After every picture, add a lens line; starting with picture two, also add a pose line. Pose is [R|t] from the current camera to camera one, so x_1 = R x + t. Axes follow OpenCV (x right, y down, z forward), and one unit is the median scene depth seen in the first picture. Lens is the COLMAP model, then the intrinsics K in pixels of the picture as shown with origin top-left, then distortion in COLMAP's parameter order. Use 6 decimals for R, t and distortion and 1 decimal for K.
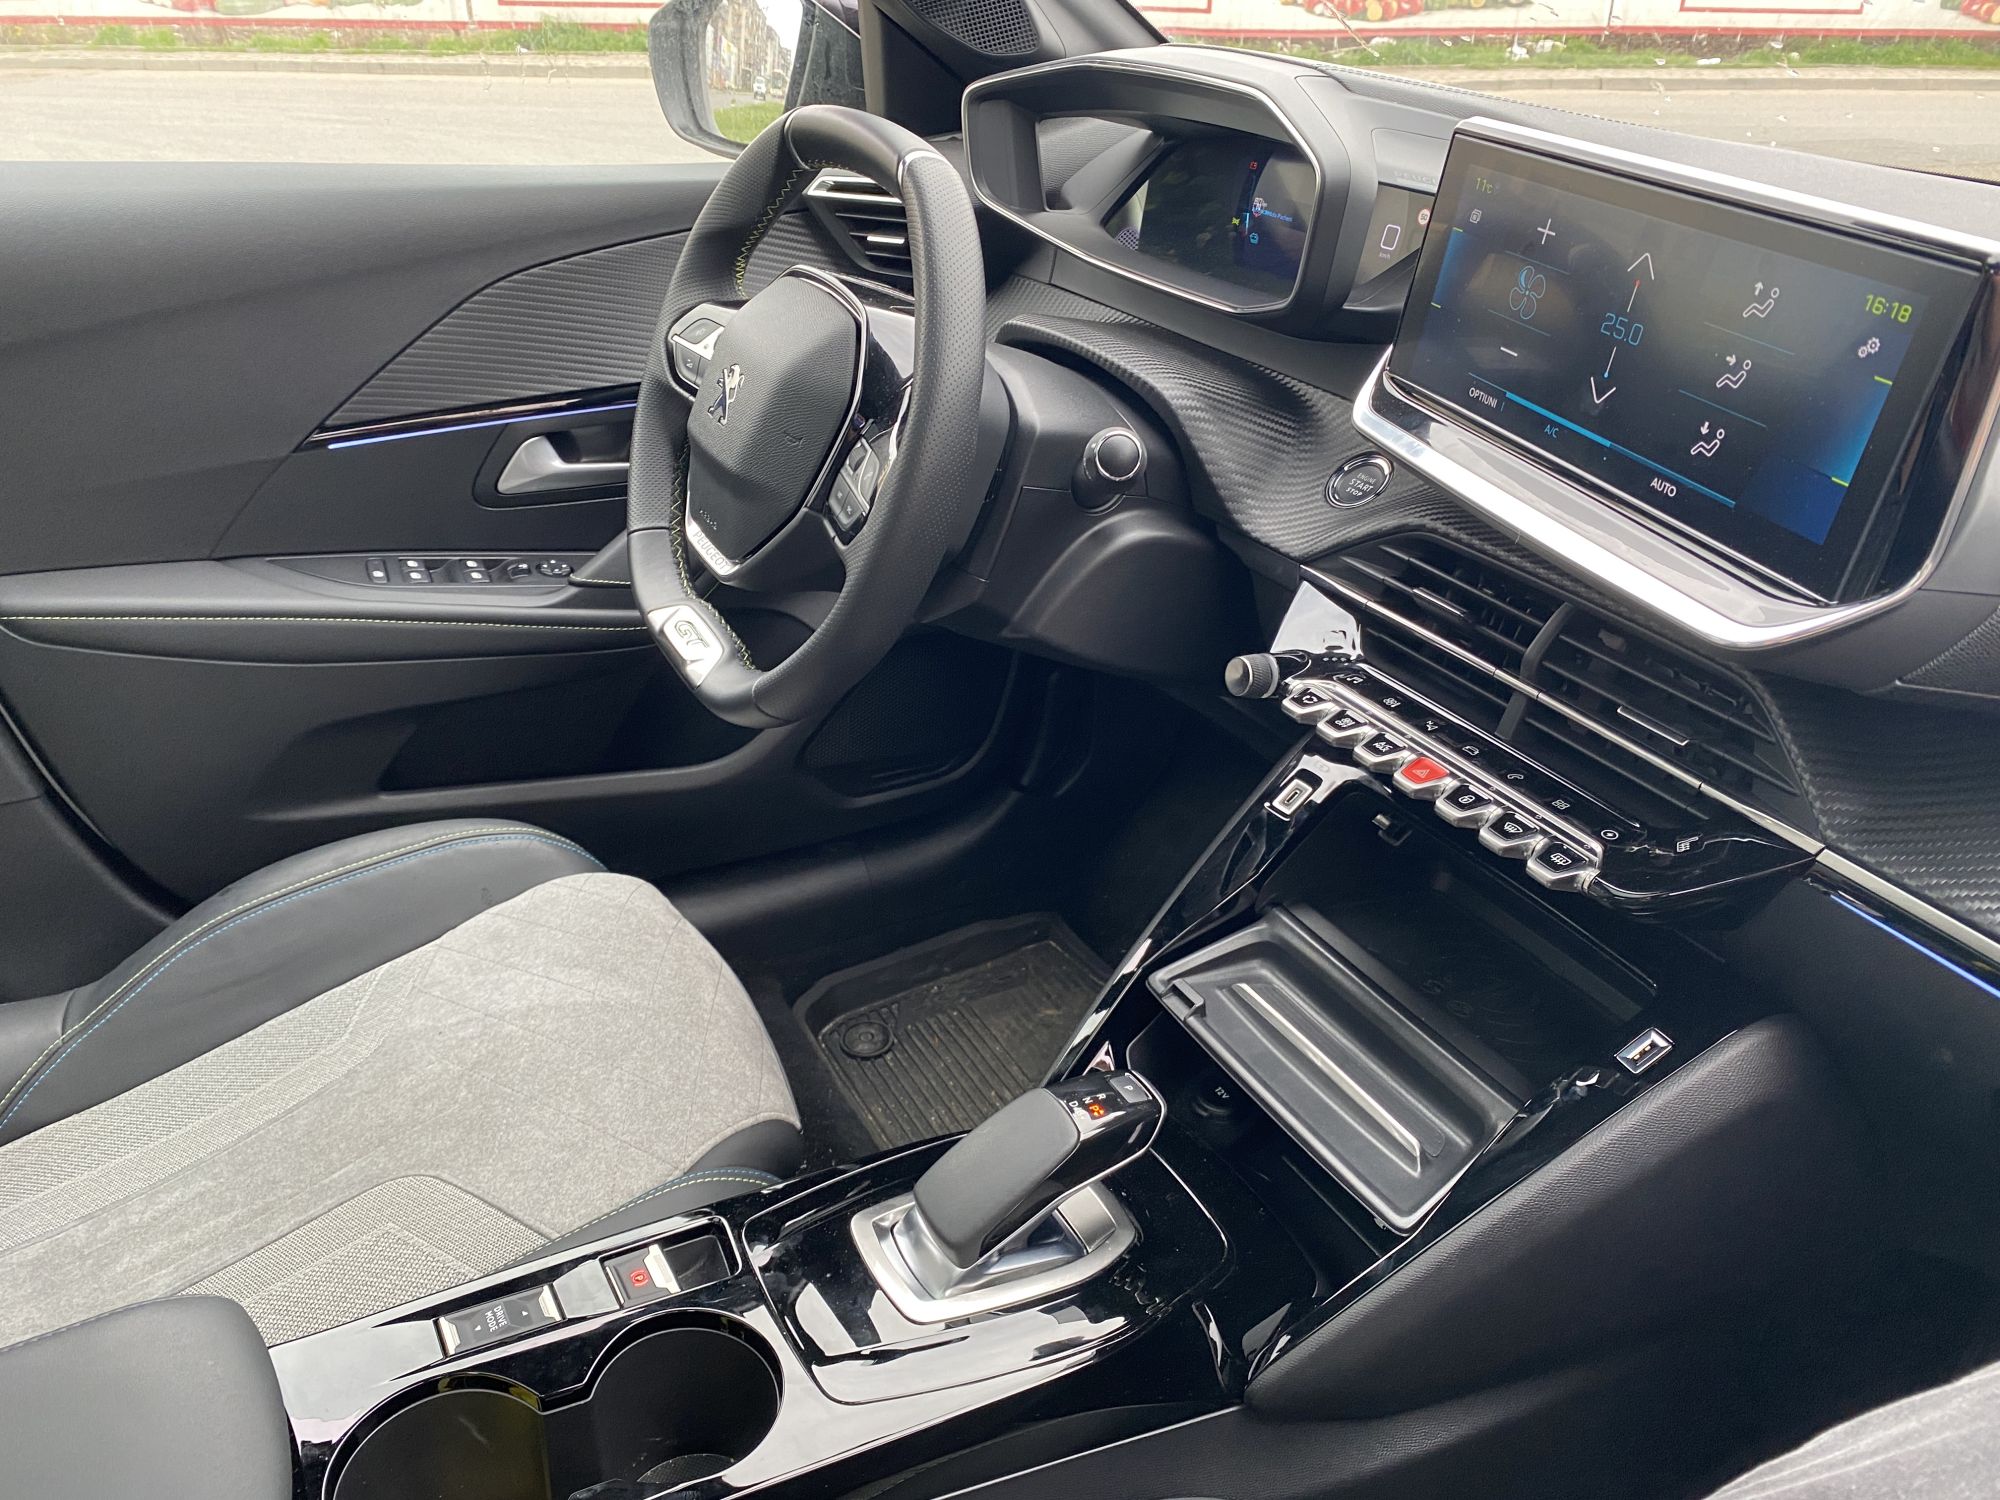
lens RADIAL K [[1598.0, 0, 1002.3], [0, 1598.0, 753.7], [0, 0, 1]] dist [-0.010347, 0.016028]
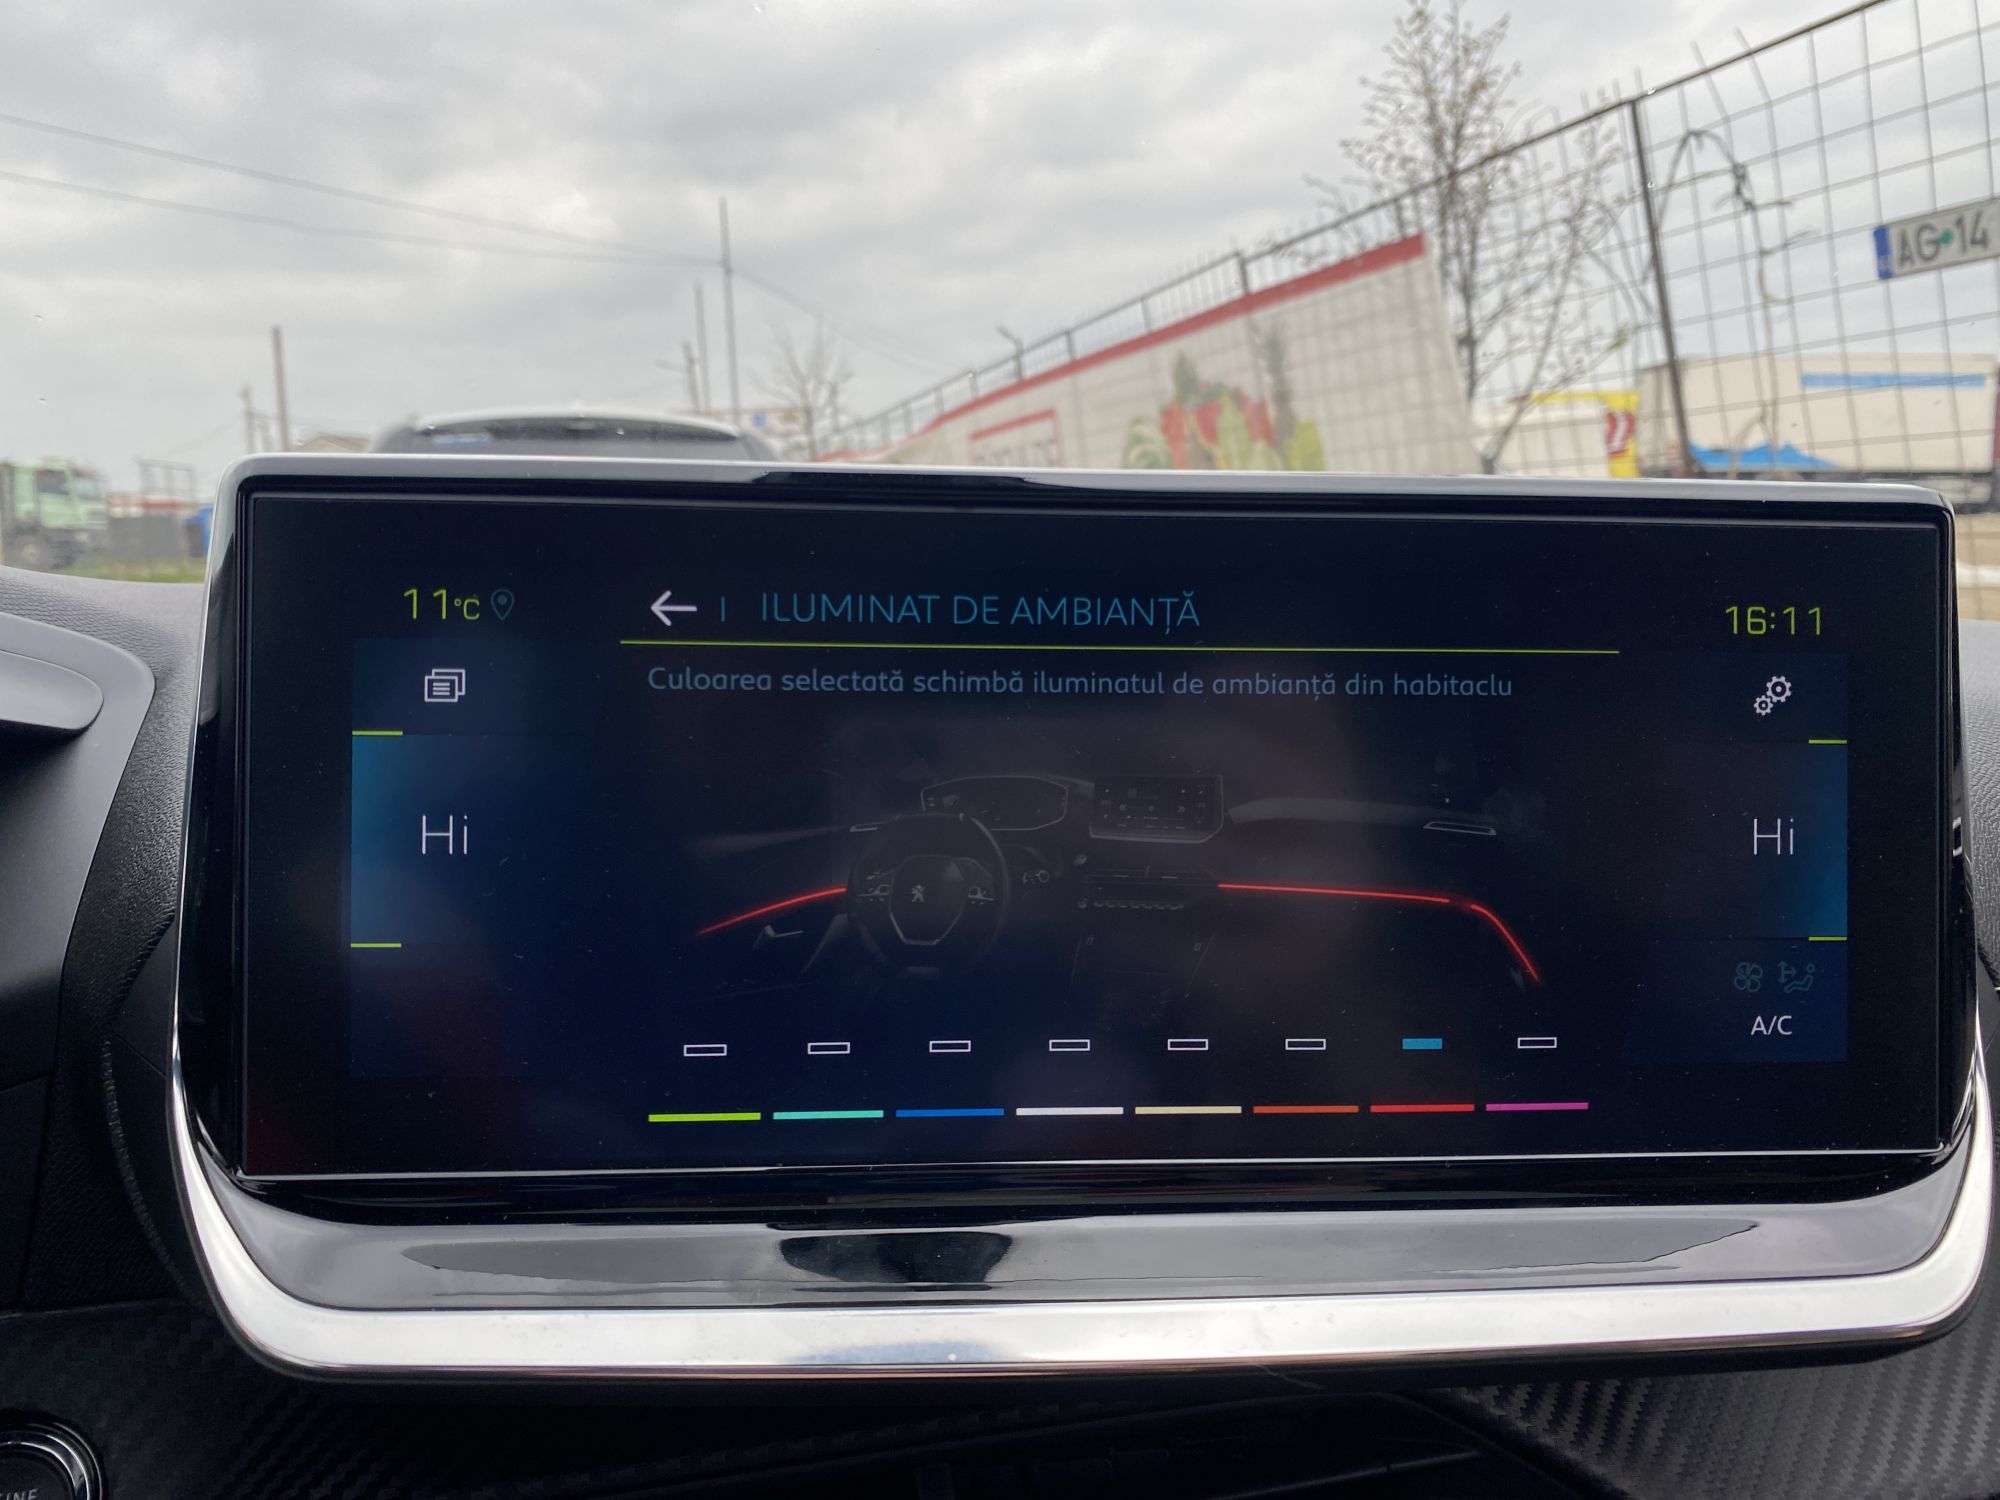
lens RADIAL K [[1593.0, 0, 1004.3], [0, 1593.0, 756.7], [0, 0, 1]] dist [0.000719, 0.000801]
pose [[0.243970, -0.177689, 0.953365, -0.024261], [0.463531, 0.884870, 0.046304, -0.326359], [-0.851832, 0.430618, 0.298246, 0.918832]]
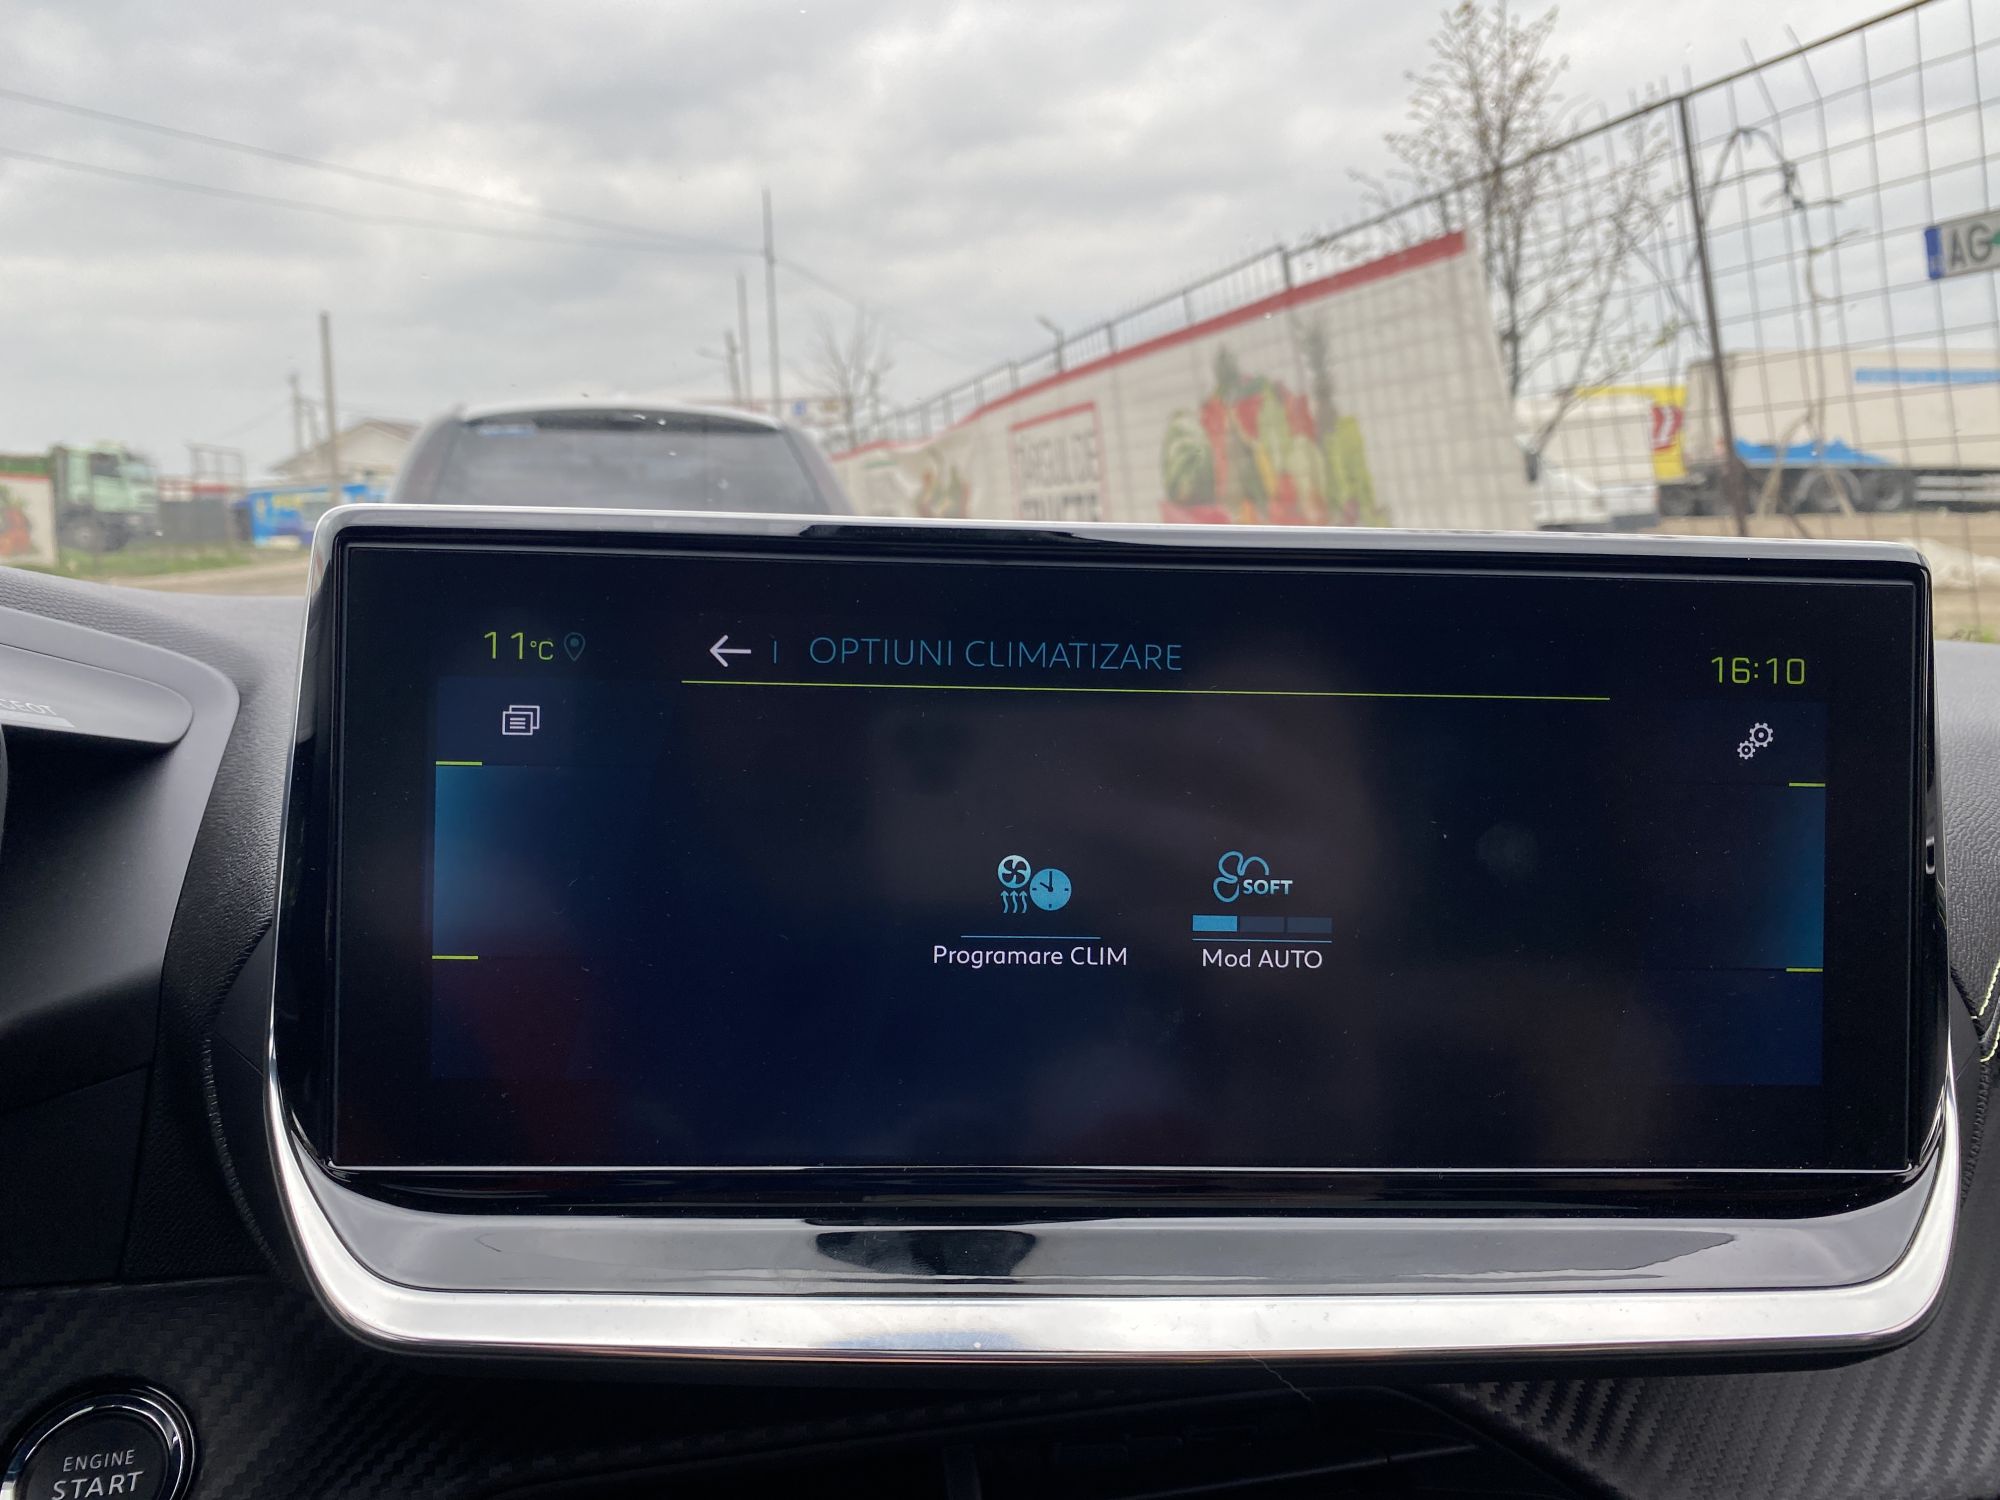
lens RADIAL K [[1592.7, 0, 1000.0], [0, 1592.7, 750.0], [0, 0, 1]] dist [-0.001175, 0.003665]
pose [[0.270034, -0.175687, 0.946687, -0.054906], [0.453741, 0.890413, 0.035818, -0.338196], [-0.849235, 0.419879, 0.320158, 0.901220]]
